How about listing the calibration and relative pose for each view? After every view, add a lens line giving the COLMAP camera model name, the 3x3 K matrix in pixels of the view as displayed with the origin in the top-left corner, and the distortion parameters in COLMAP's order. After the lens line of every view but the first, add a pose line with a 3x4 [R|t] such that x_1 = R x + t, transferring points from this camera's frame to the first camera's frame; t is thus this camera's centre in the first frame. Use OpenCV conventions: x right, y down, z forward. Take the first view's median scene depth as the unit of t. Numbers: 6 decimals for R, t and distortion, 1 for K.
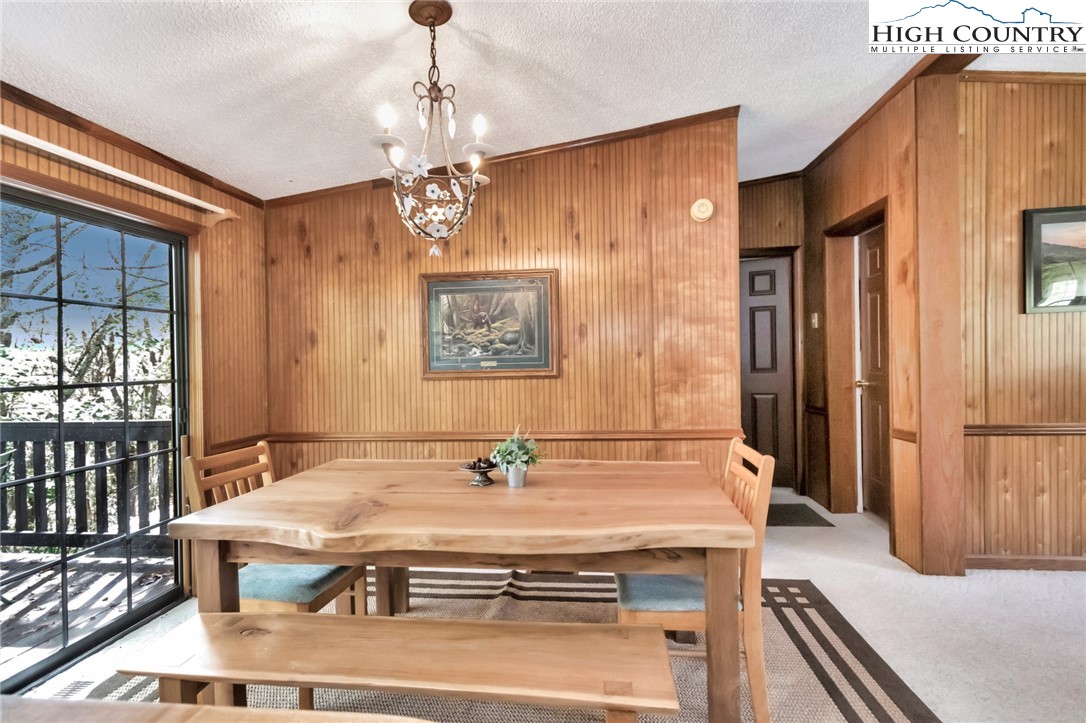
lens RADIAL K [[486.8, 0, 544.8], [0, 486.8, 363.1], [0, 0, 1]] dist [0.001963, 0.000145]
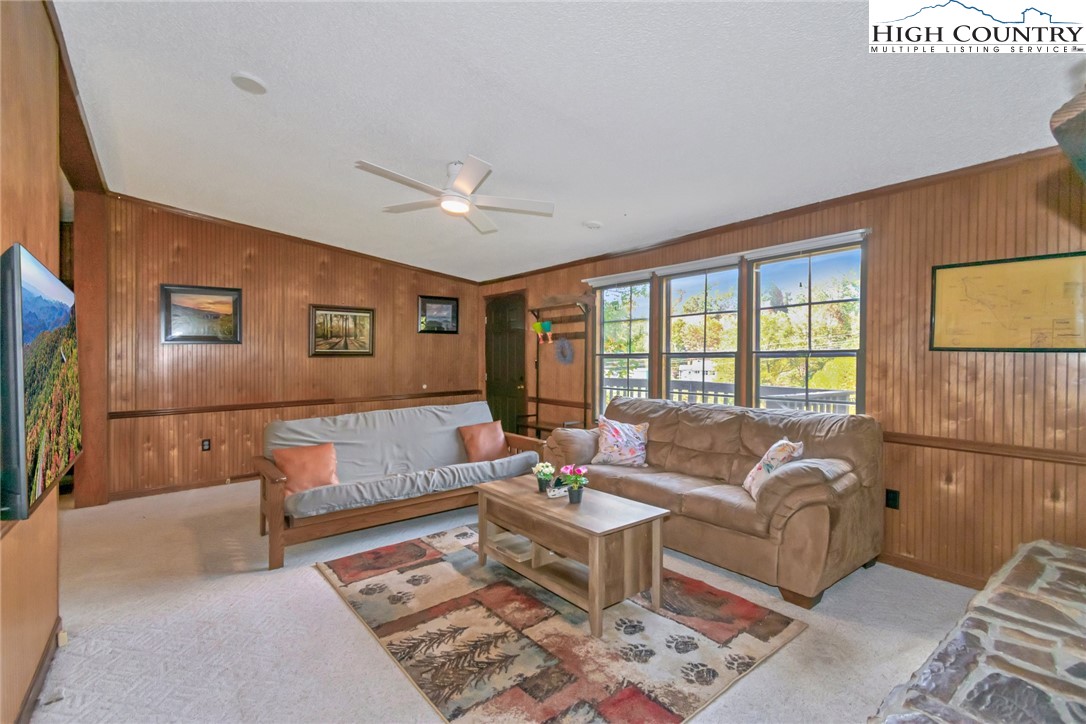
lens RADIAL K [[486.8, 0, 543.9], [0, 486.8, 366.1], [0, 0, 1]] dist [0.001963, 0.000145]
pose [[0.700869, 0.003463, 0.713281, 0.701987], [-0.008496, 0.999958, 0.003493, -0.042564], [-0.713239, -0.008508, 0.700869, -1.147982]]
